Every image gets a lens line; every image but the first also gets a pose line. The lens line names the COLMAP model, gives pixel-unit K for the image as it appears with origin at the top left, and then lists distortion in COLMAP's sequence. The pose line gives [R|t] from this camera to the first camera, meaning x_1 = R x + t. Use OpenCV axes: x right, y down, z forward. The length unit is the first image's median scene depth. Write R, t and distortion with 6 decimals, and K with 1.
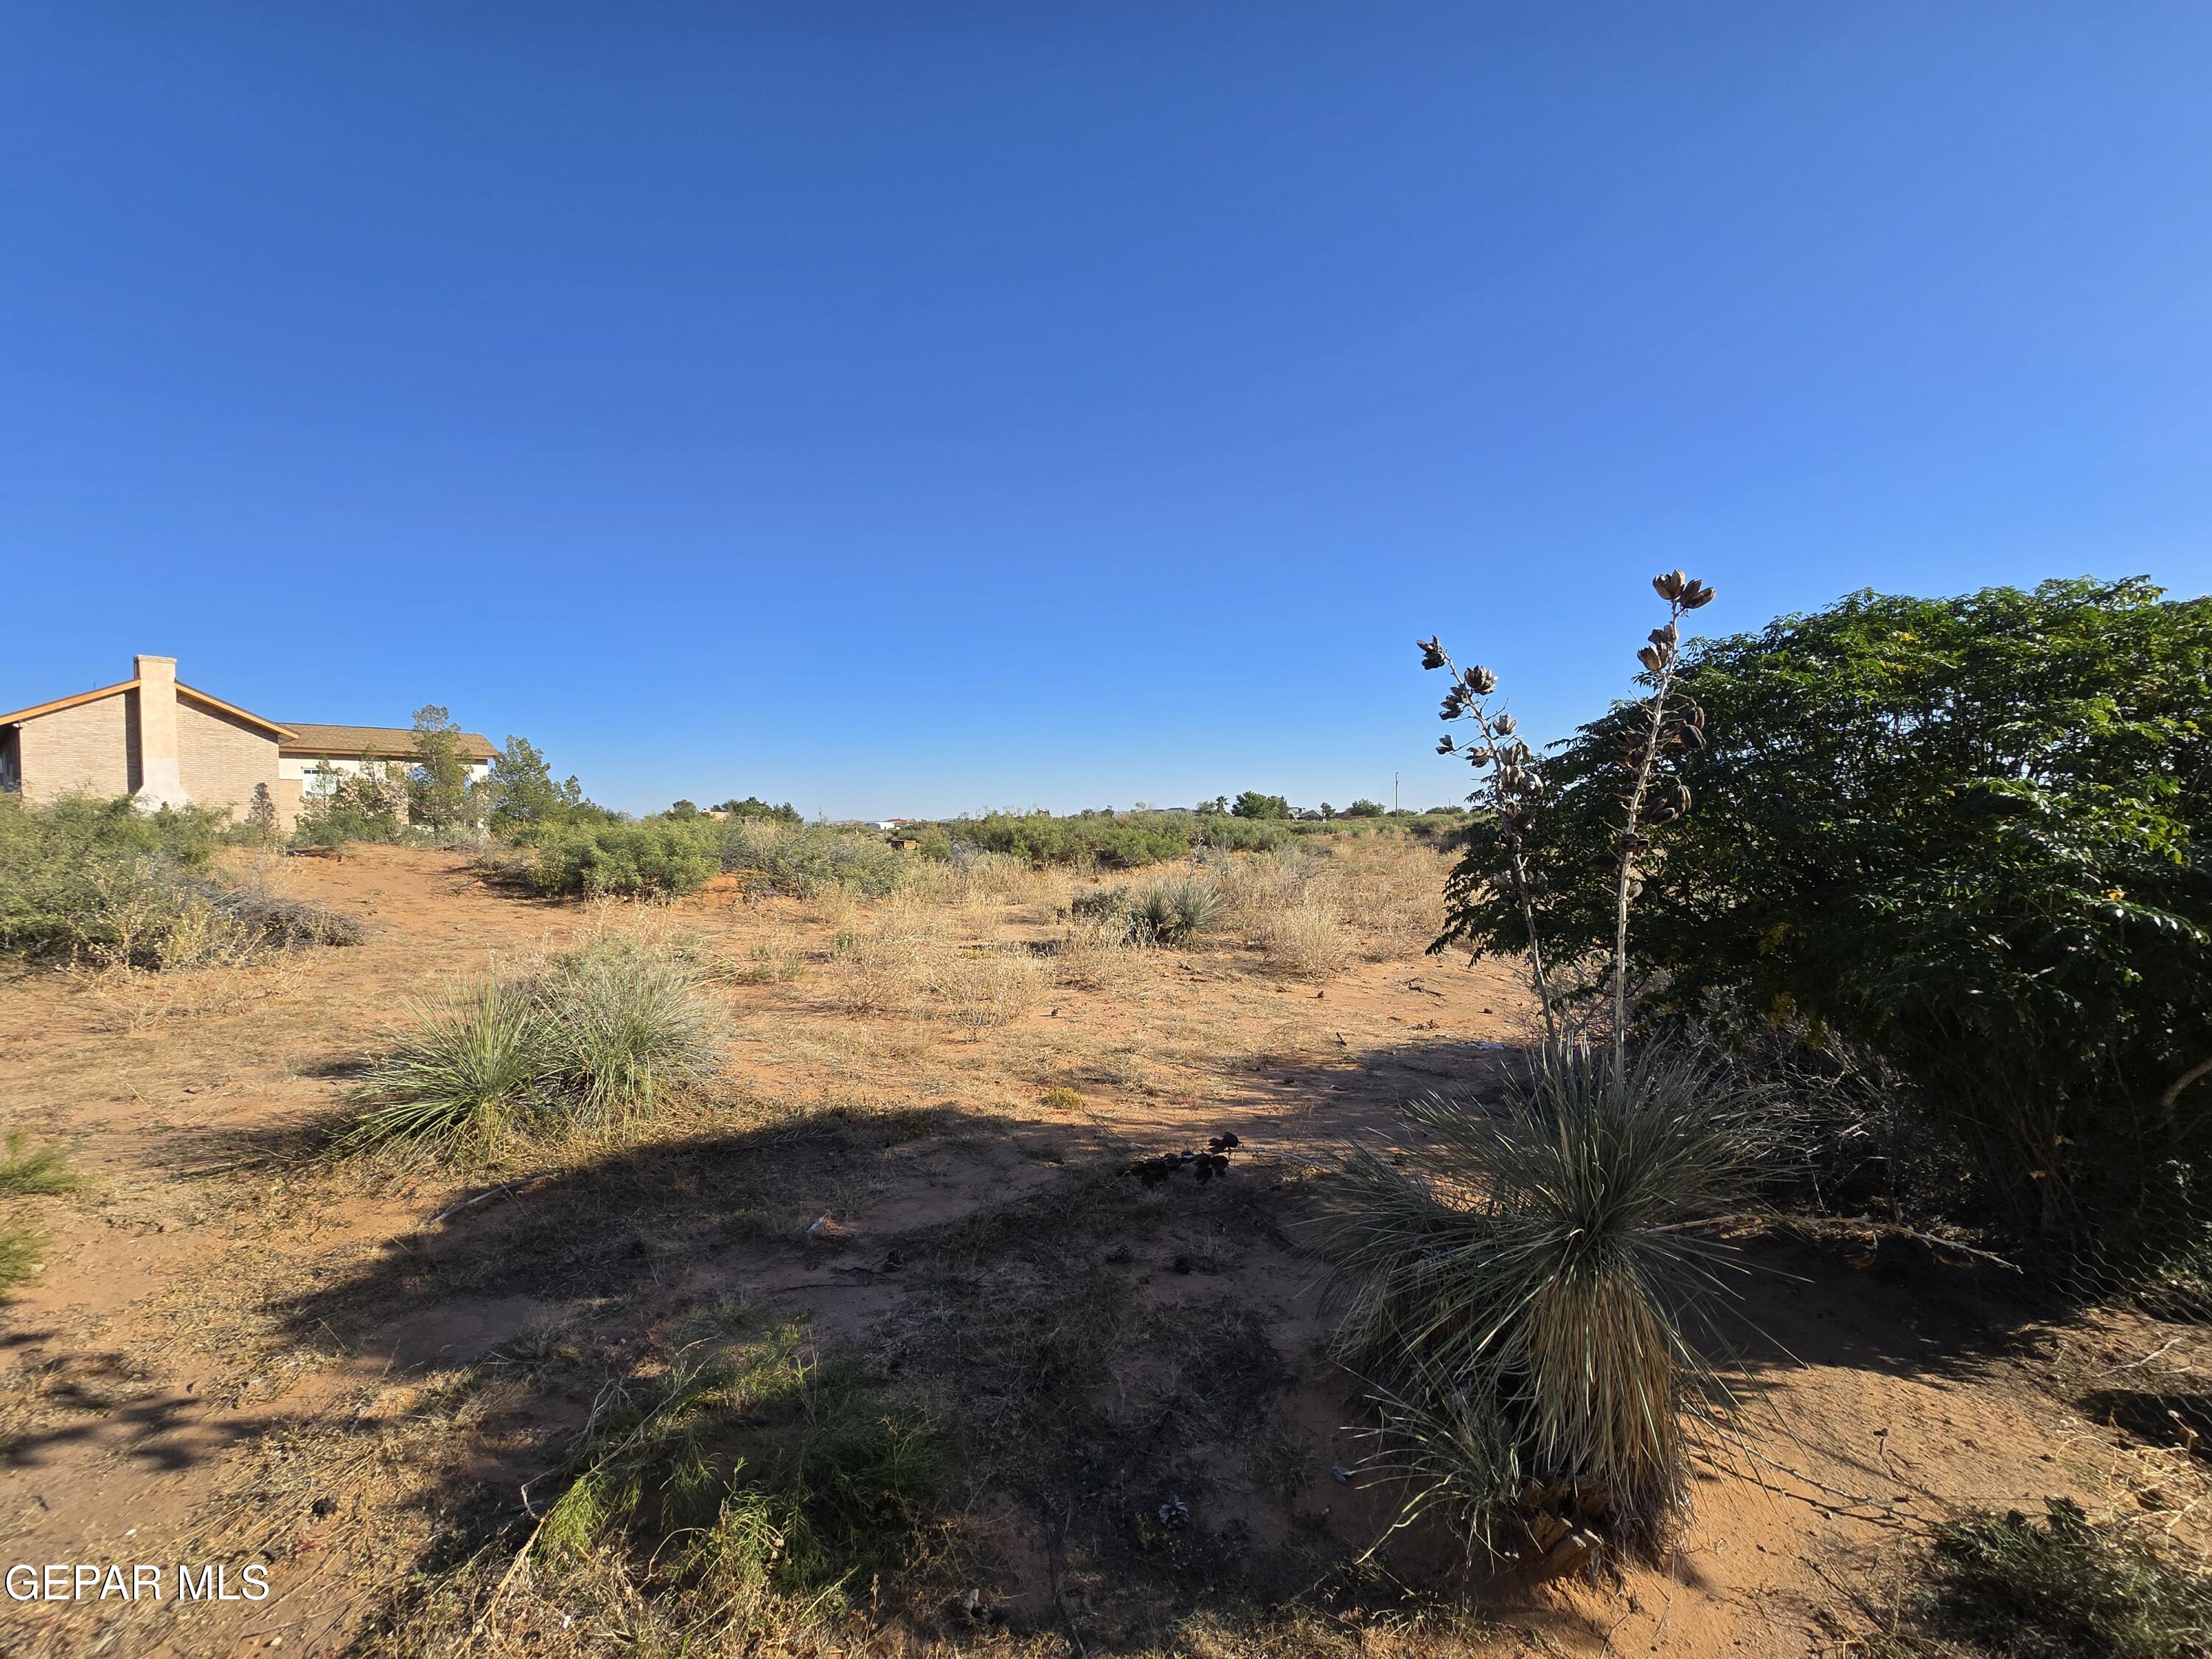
lens RADIAL K [[879.0, 0, 1106.0], [0, 879.0, 829.5], [0, 0, 1]] dist [0.001212, 0.000684]
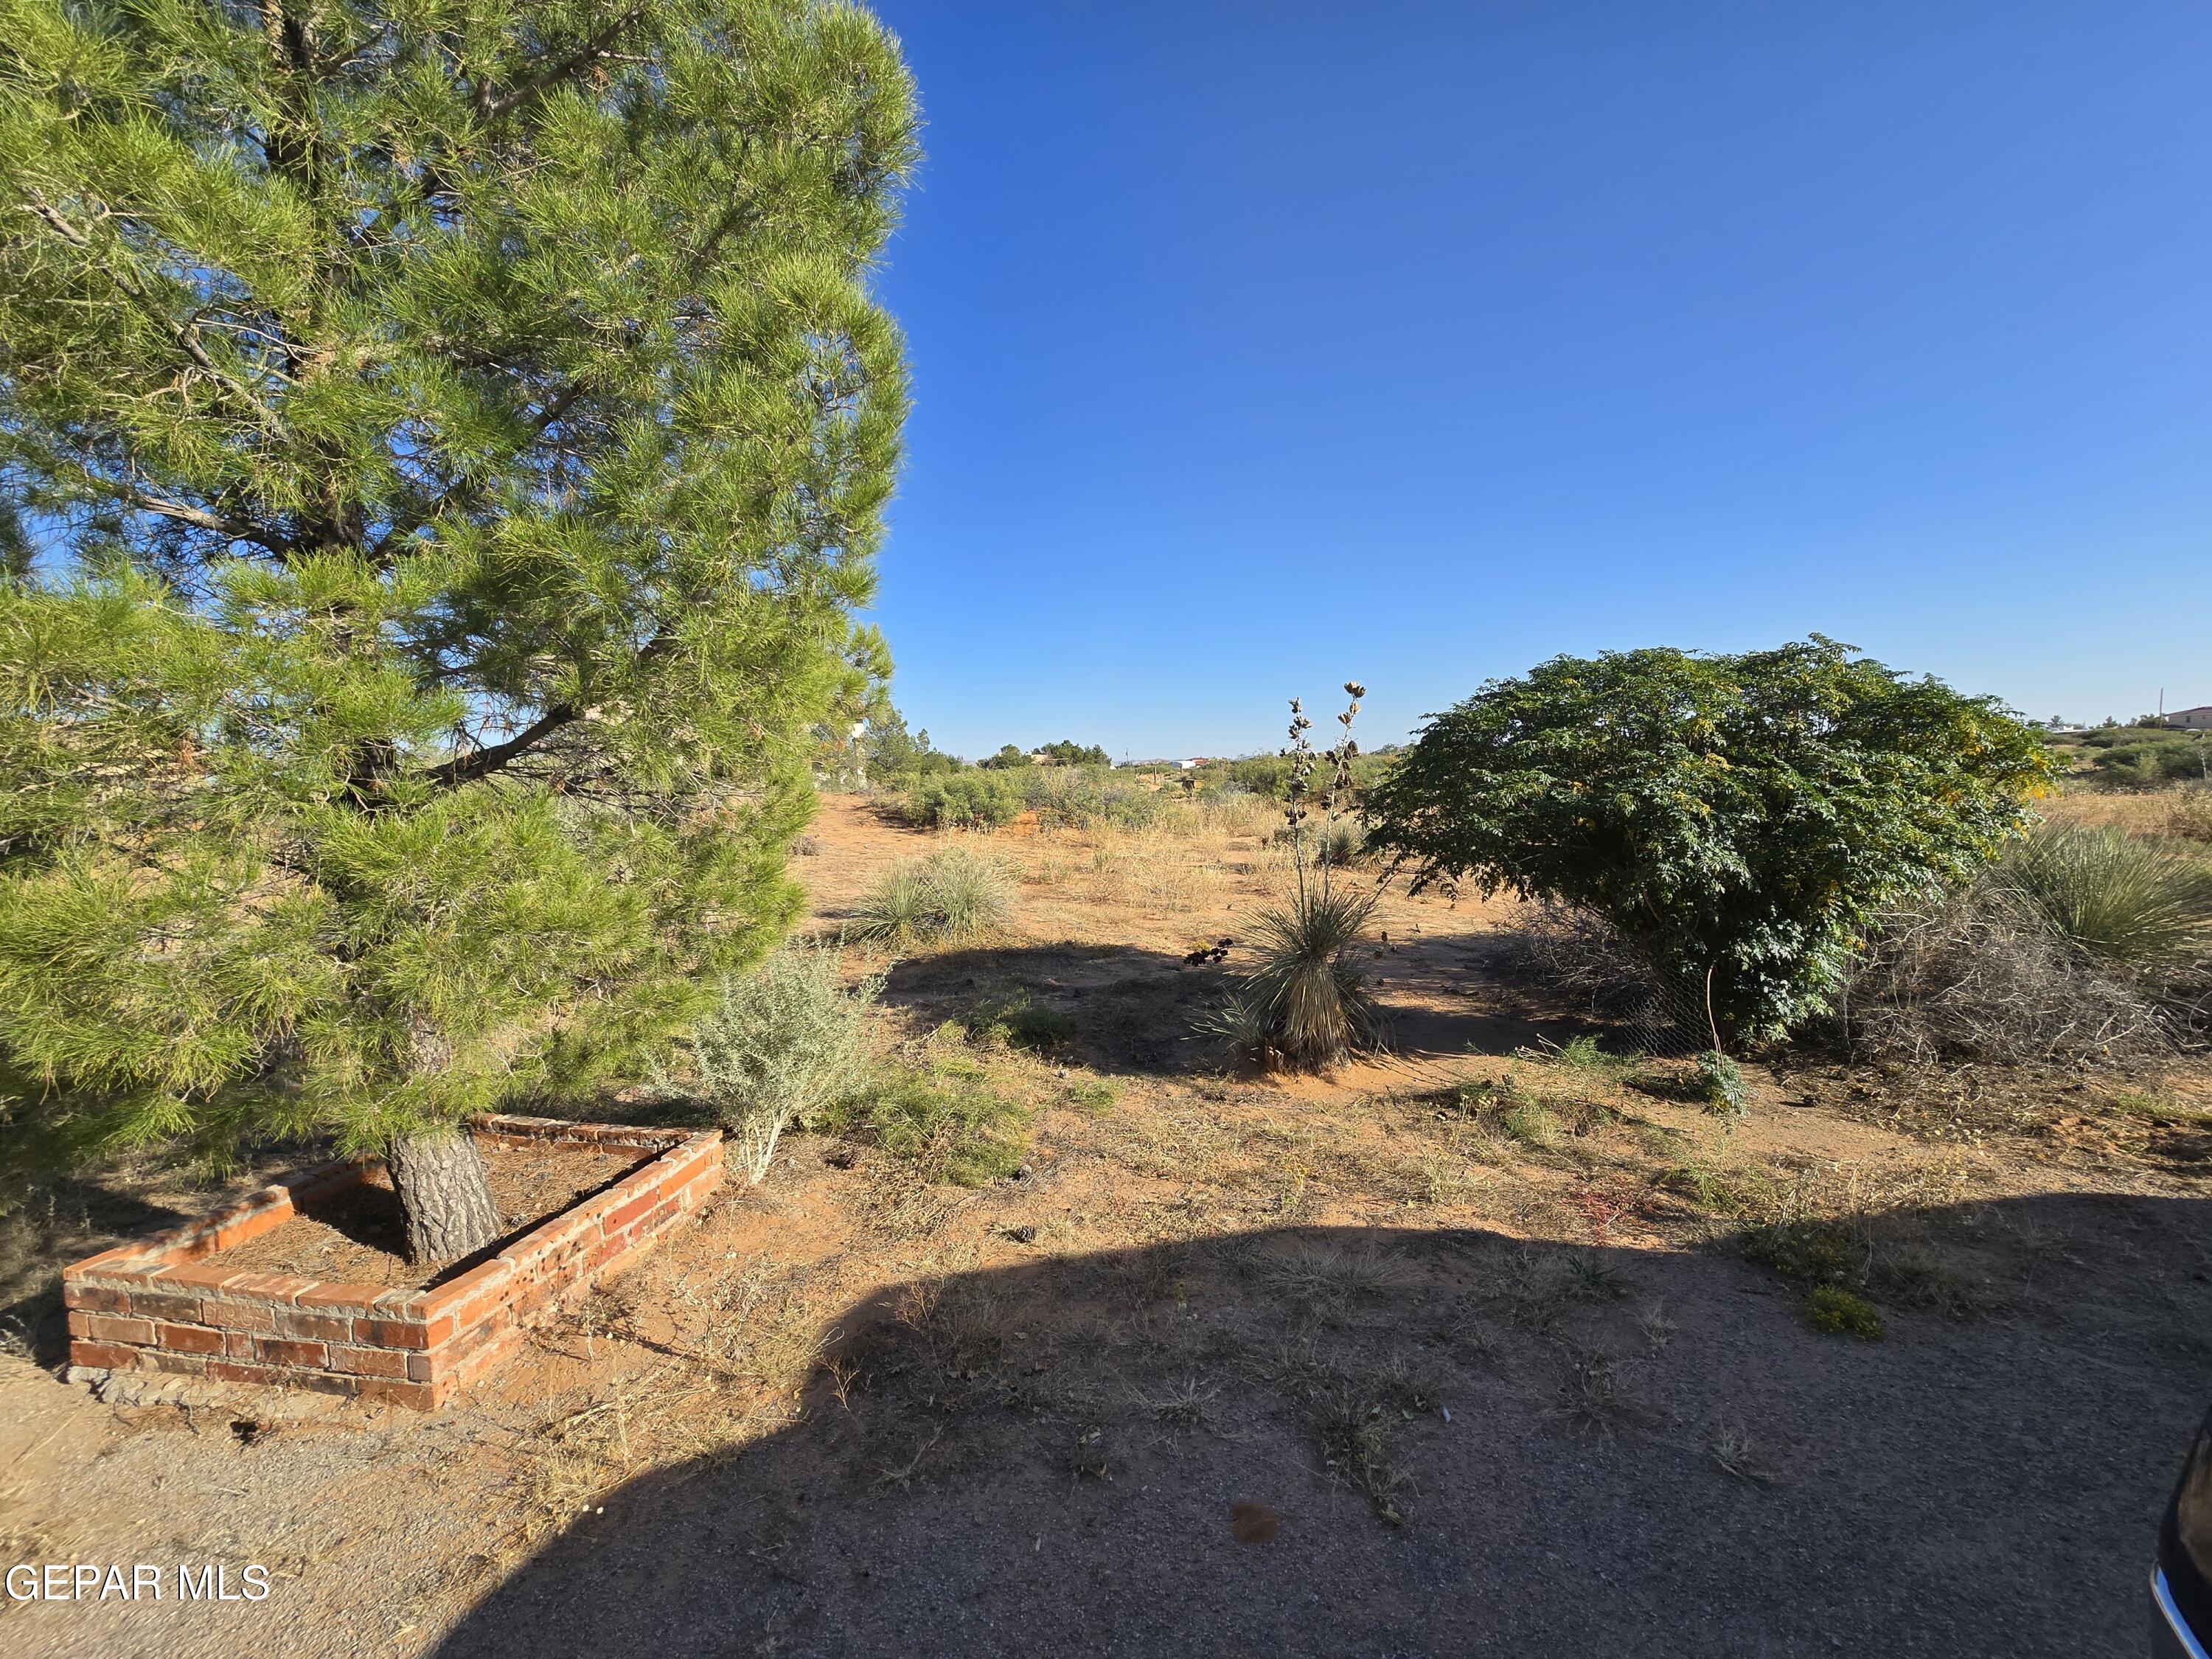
lens RADIAL K [[879.0, 0, 1106.0], [0, 879.0, 829.5], [0, 0, 1]] dist [0.001212, 0.000684]
pose [[0.942591, 0.007293, -0.333869, 0.148054], [0.016584, 0.997506, 0.068610, -0.013188], [0.333537, -0.070208, 0.940119, -0.263282]]
